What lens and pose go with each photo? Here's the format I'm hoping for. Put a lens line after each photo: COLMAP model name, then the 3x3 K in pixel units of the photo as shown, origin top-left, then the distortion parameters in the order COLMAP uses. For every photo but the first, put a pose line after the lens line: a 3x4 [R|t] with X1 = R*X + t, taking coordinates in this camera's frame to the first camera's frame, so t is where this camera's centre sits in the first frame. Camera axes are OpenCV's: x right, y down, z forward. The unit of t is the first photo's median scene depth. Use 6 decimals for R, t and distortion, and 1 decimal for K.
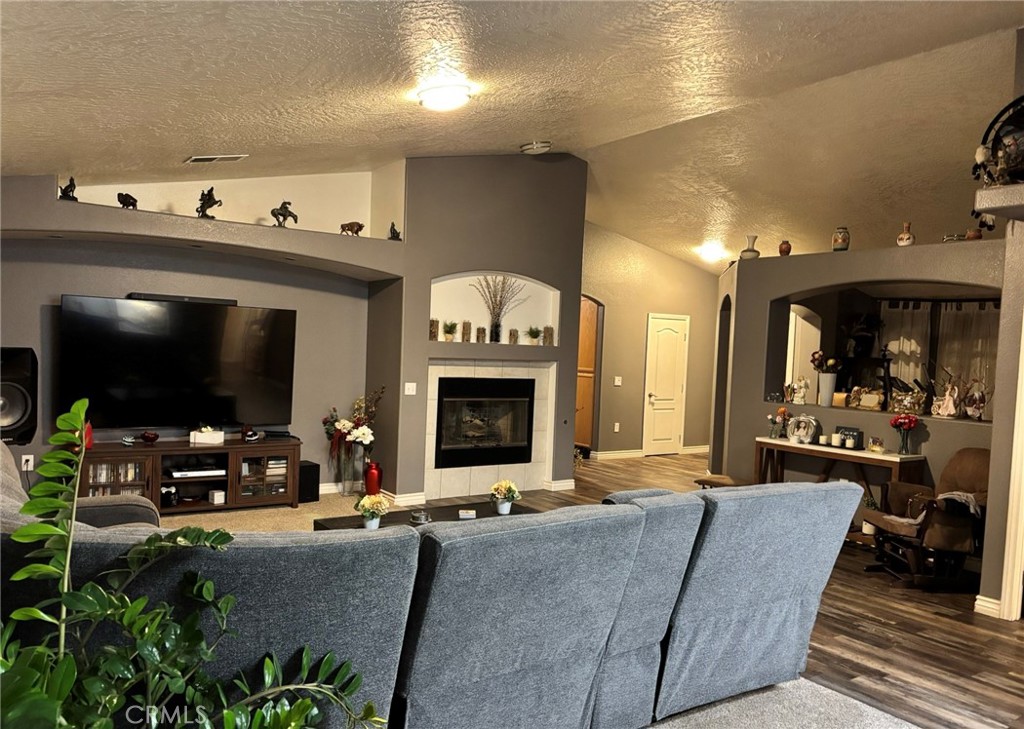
lens RADIAL K [[753.3, 0, 509.8], [0, 753.3, 387.3], [0, 0, 1]] dist [0.068398, -0.130485]
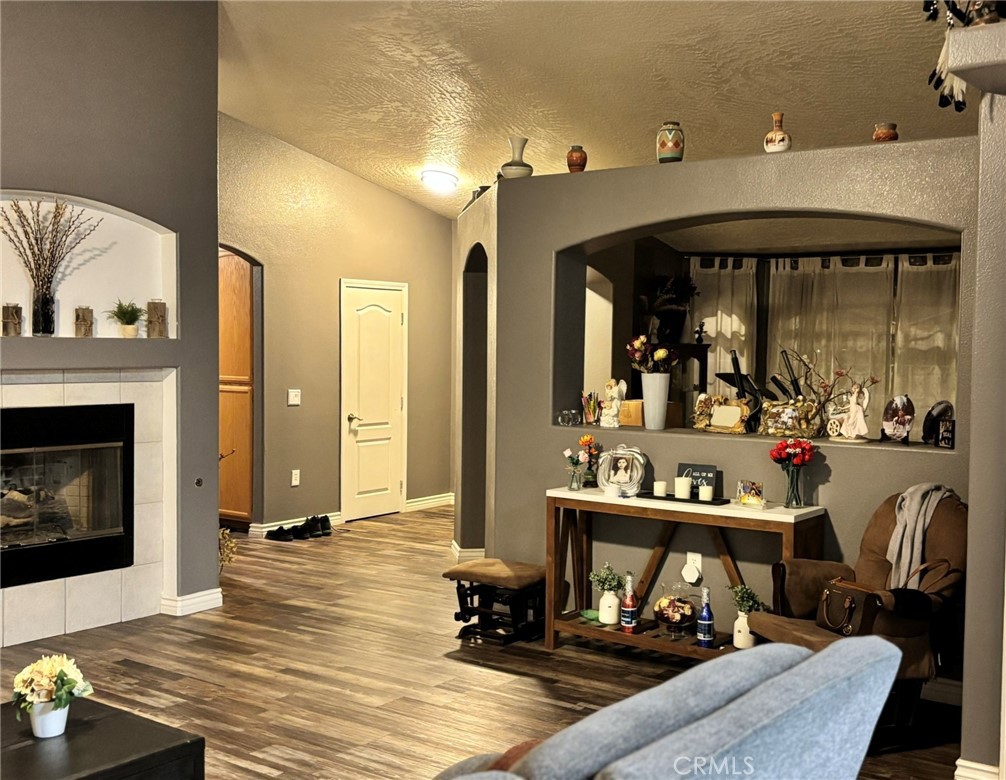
lens RADIAL K [[1122.1, 0, 505.7], [0, 1122.1, 395.7], [0, 0, 1]] dist [0.191495, -0.585623]
pose [[0.943962, -0.044535, 0.327037, 0.021014], [0.045017, 0.998968, 0.006098, -0.010465], [-0.326971, 0.008966, 0.944992, 0.194796]]
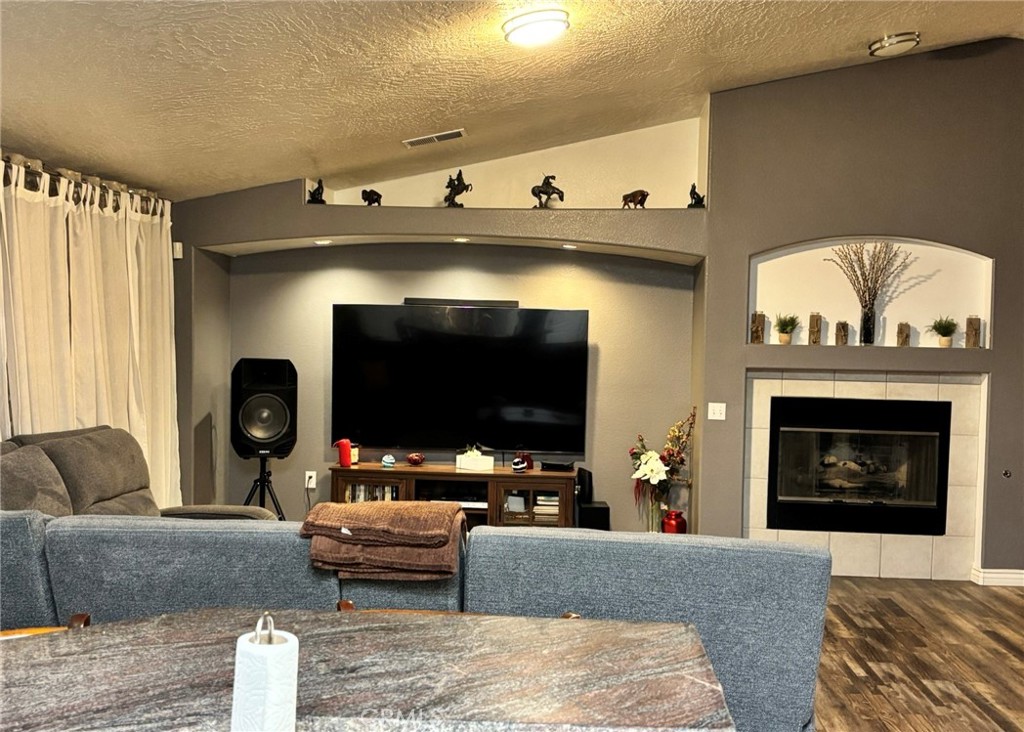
lens RADIAL K [[1100.9, 0, 508.0], [0, 1100.9, 387.5], [0, 0, 1]] dist [0.126401, -0.374825]
pose [[0.778286, 0.002814, -0.627904, 0.356483], [-0.024722, 0.999352, -0.026164, 0.011419], [0.627423, 0.035886, 0.777851, 0.053990]]
